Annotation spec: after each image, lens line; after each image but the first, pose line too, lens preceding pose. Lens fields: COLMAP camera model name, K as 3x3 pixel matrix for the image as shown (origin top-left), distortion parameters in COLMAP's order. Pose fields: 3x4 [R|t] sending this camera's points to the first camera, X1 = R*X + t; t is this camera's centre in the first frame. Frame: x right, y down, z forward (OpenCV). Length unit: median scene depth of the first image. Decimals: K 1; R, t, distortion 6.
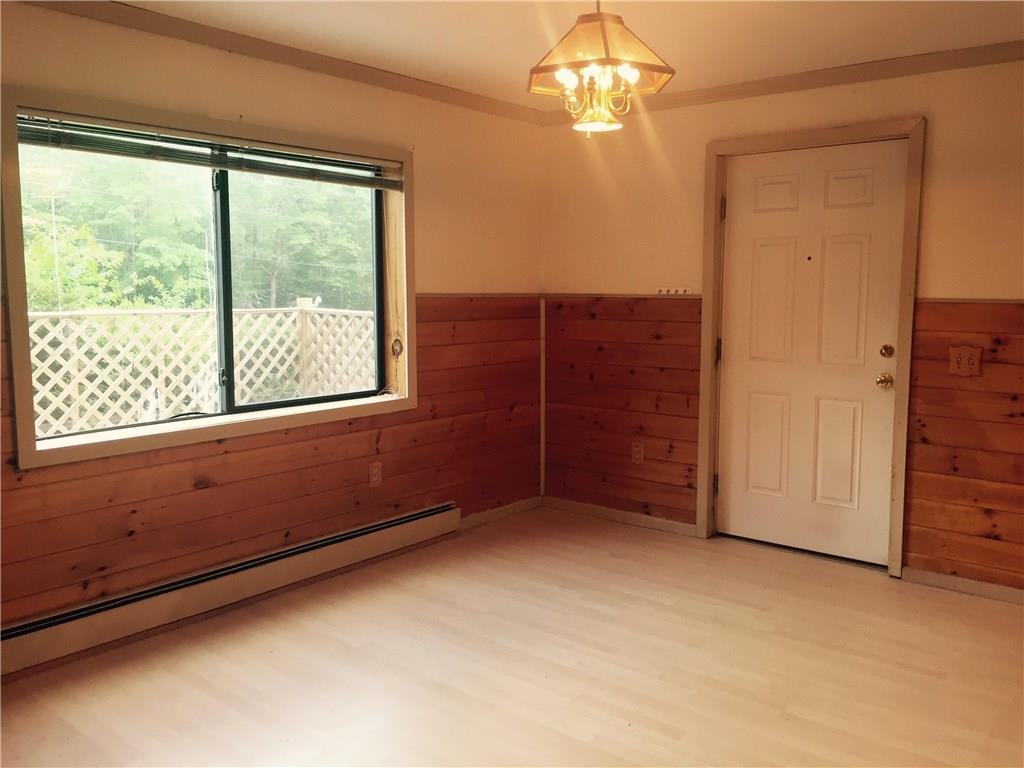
lens RADIAL K [[870.9, 0, 505.1], [0, 870.9, 382.7], [0, 0, 1]] dist [0.009865, 0.004683]
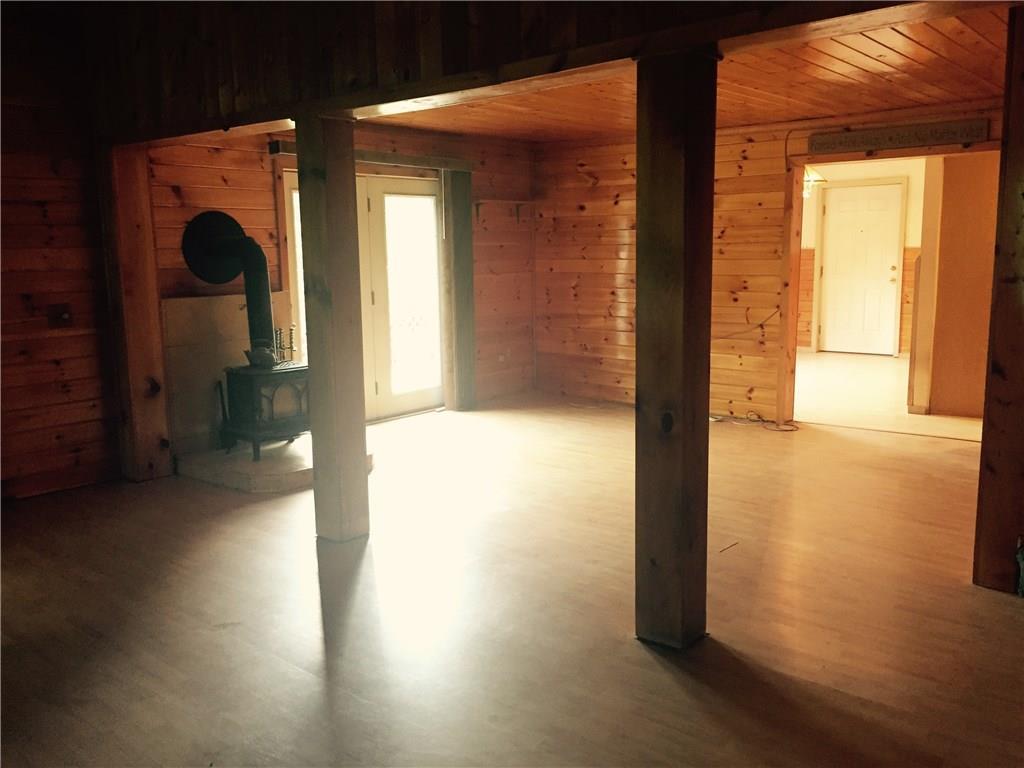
lens RADIAL K [[870.9, 0, 519.3], [0, 870.9, 385.6], [0, 0, 1]] dist [0.009865, 0.004683]
pose [[0.999790, -0.017752, 0.010254, -0.679360], [0.017268, 0.998813, 0.045541, 0.169069], [-0.011050, -0.045355, 0.998910, -1.532633]]
